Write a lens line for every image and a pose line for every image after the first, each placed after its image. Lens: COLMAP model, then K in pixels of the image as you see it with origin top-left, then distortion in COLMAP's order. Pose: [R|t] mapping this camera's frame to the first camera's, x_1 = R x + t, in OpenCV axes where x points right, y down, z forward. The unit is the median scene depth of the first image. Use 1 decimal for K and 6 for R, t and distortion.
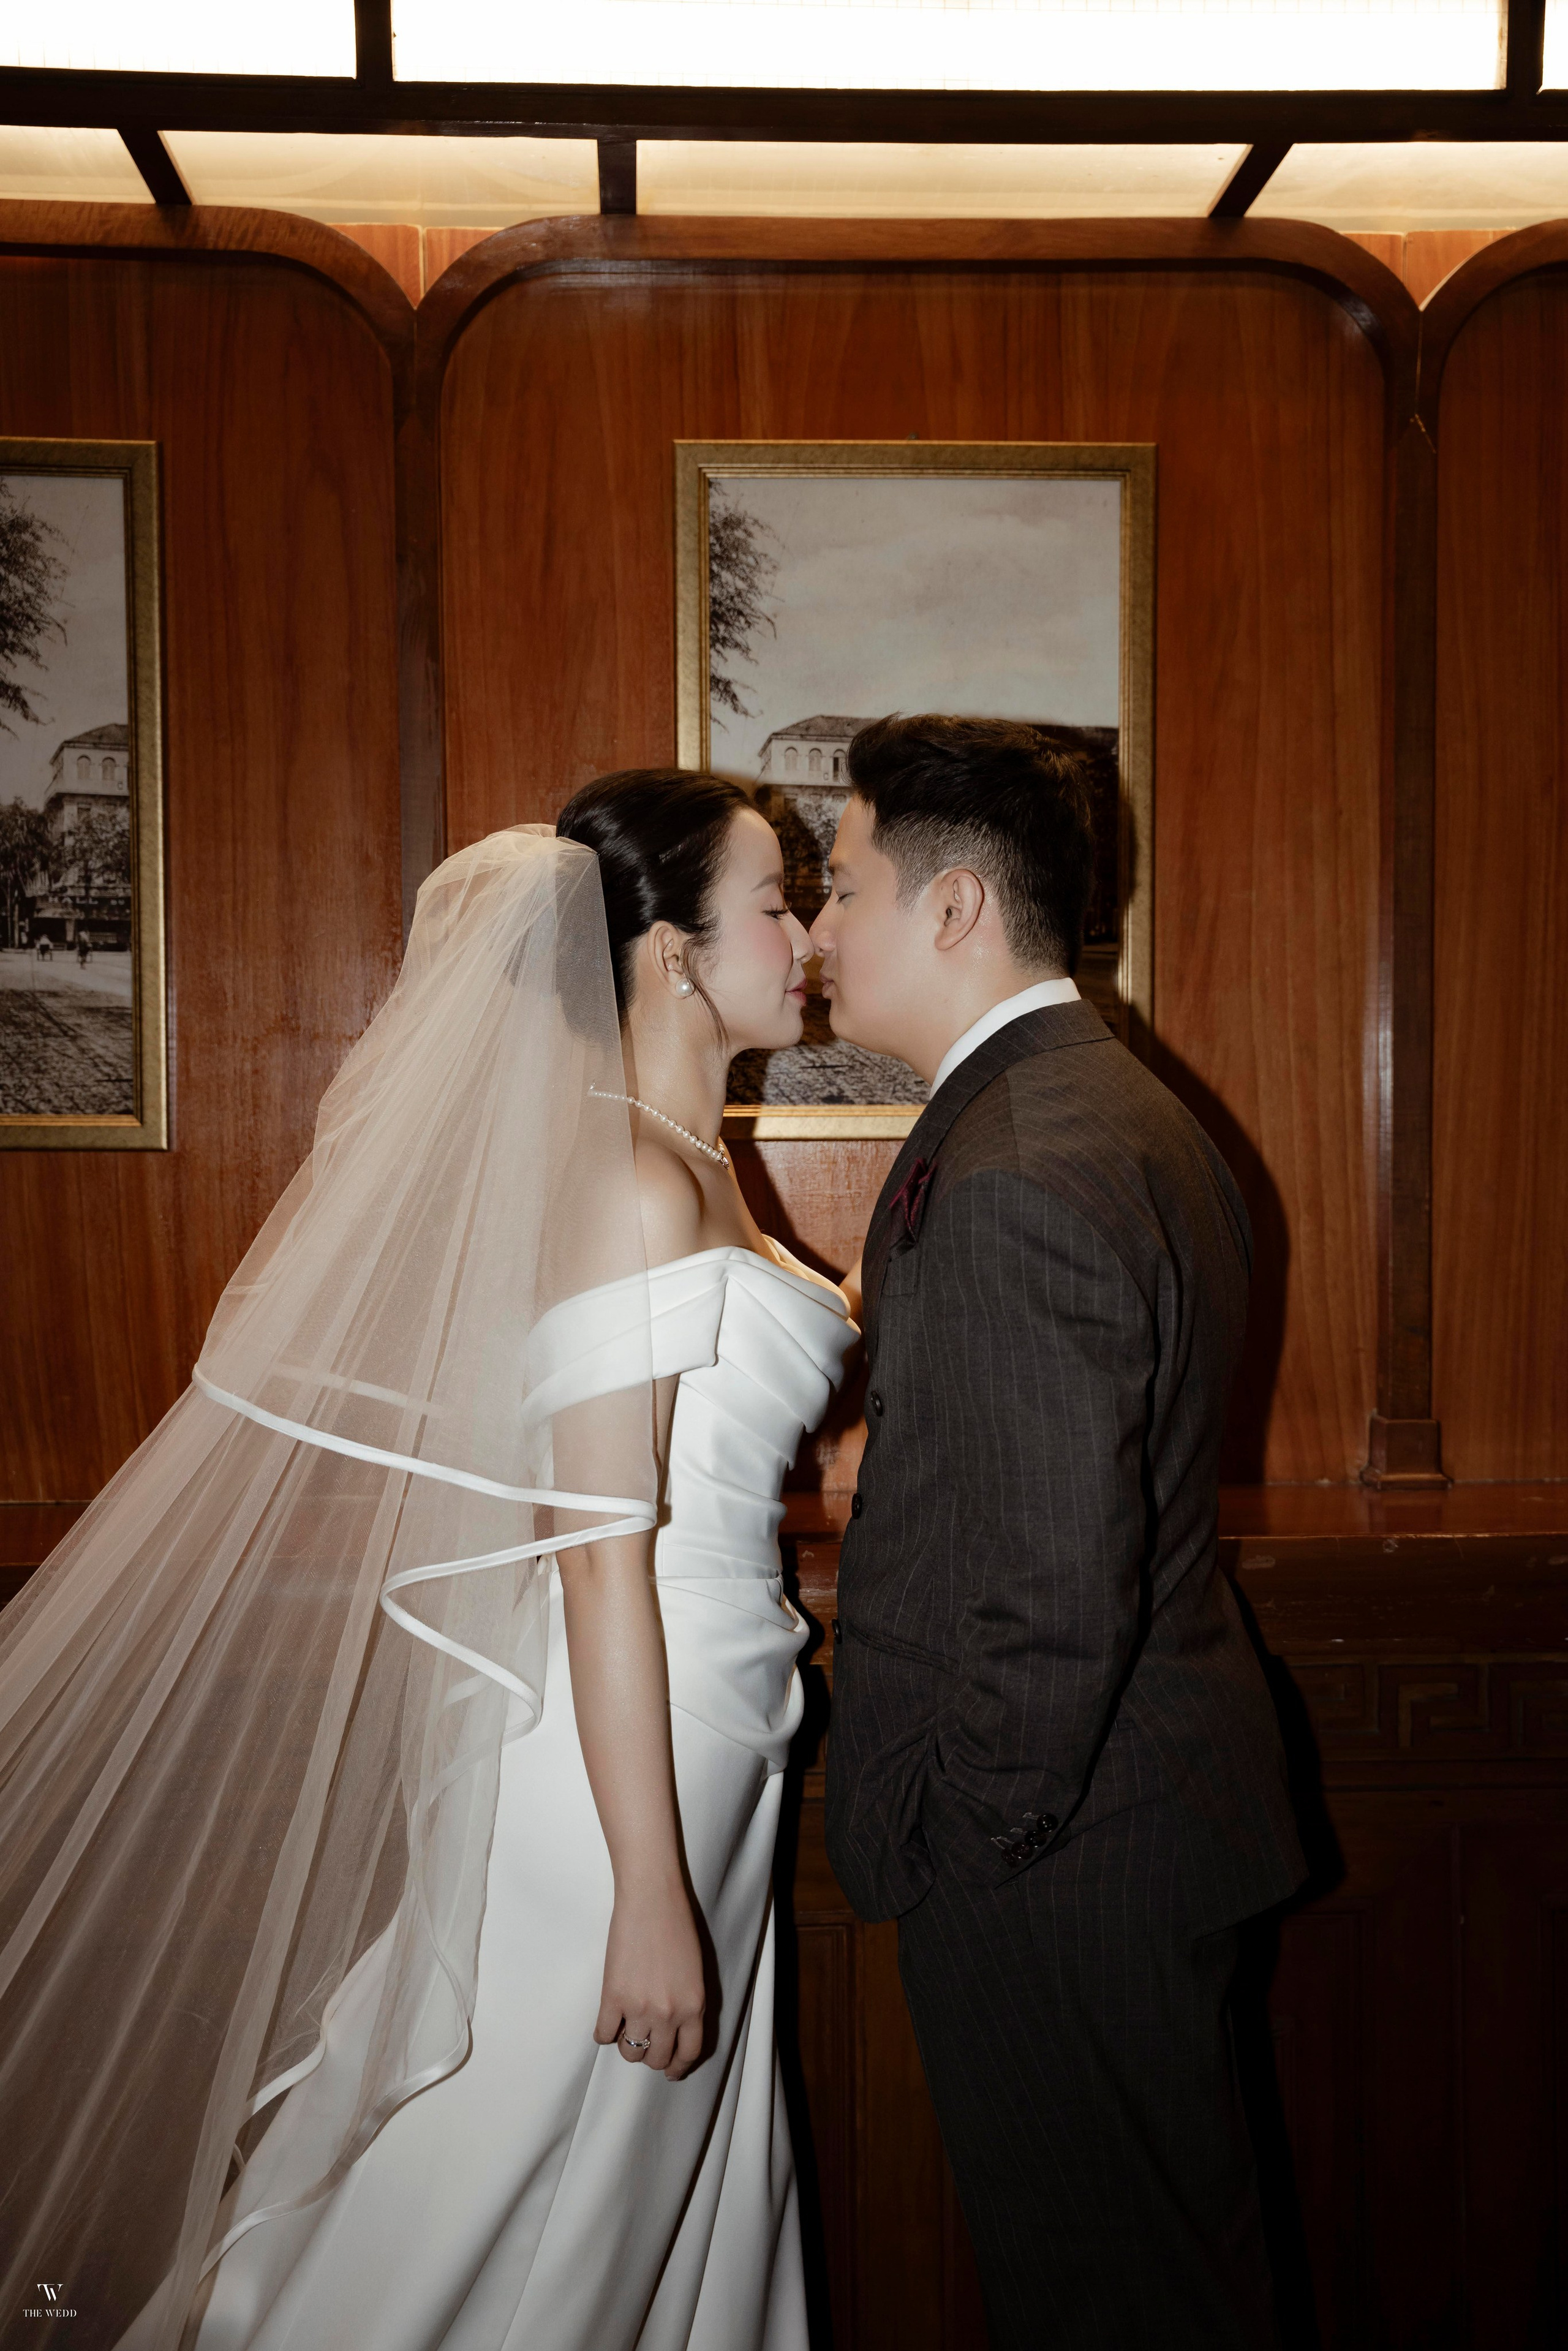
lens RADIAL K [[2619.6, 0, 783.7], [0, 2619.6, 1169.0], [0, 0, 1]] dist [0.101403, 0.000000]
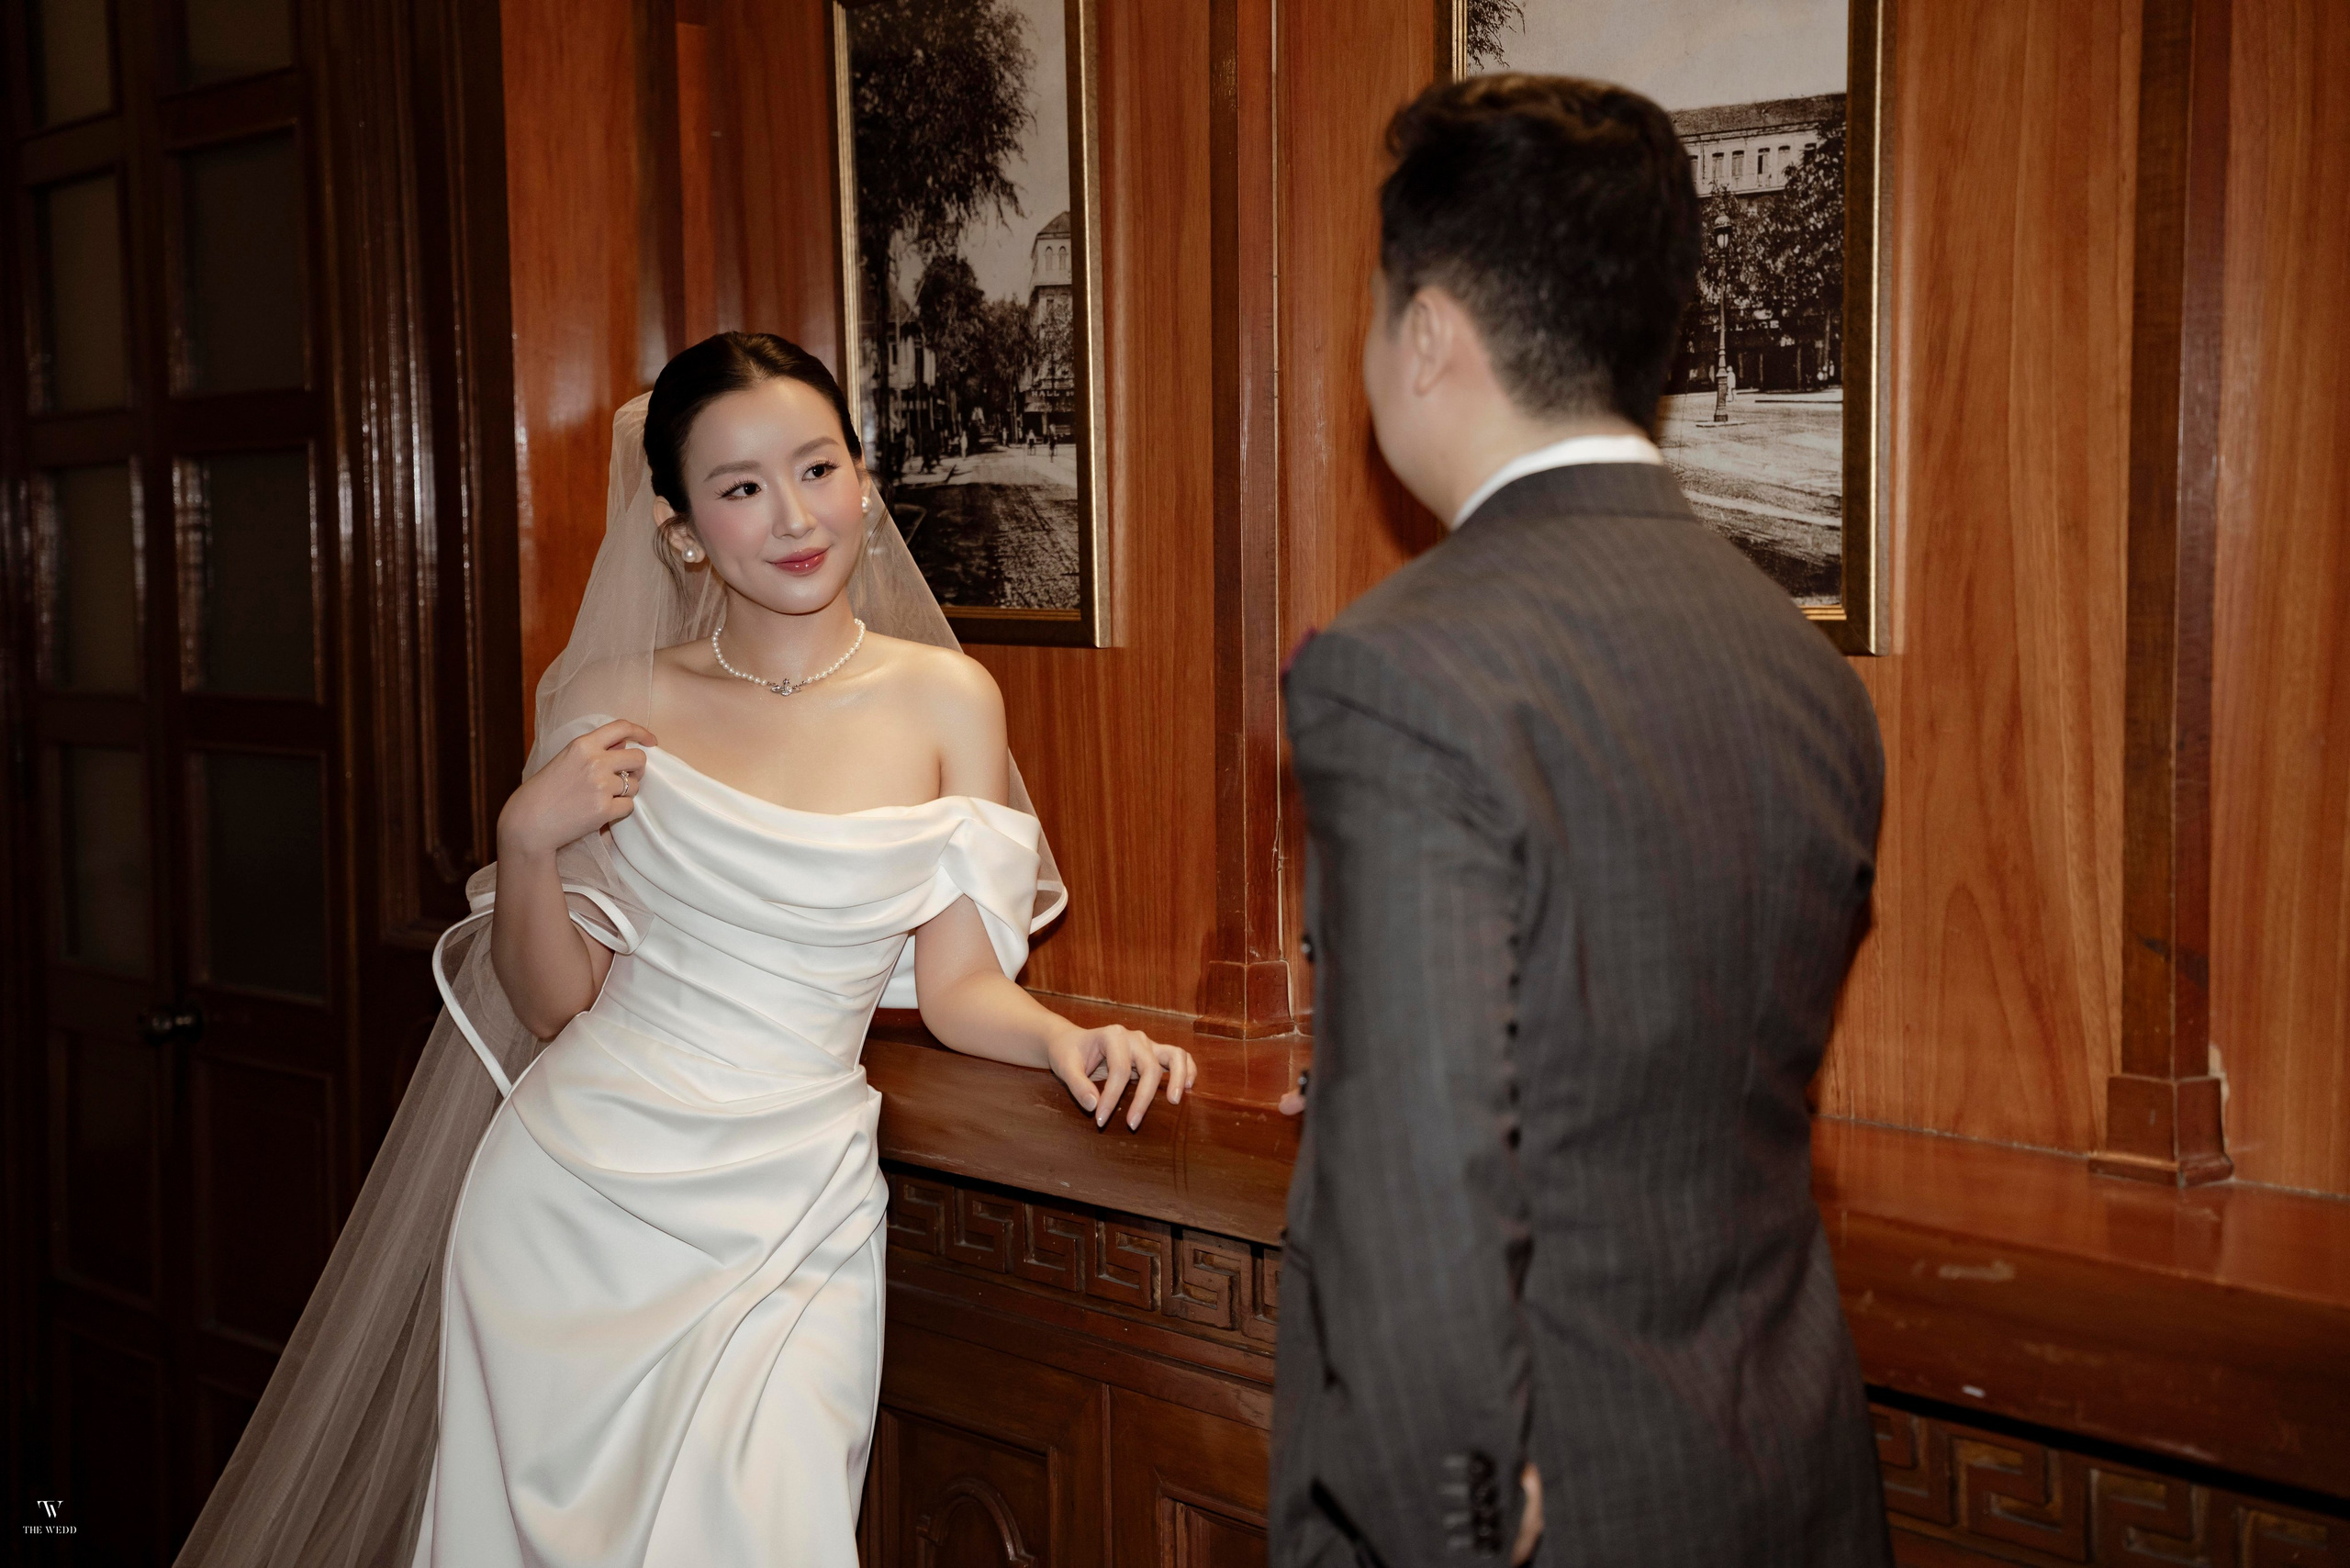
lens RADIAL K [[3542.2, 0, 1123.6], [0, 3542.2, 883.3], [0, 0, 1]] dist [0.072692, 0.000000]
pose [[0.555898, 0.074396, -0.827915, 0.870169], [-0.013695, 0.996671, 0.080365, -0.025278], [0.831138, -0.033337, 0.555066, 0.274394]]
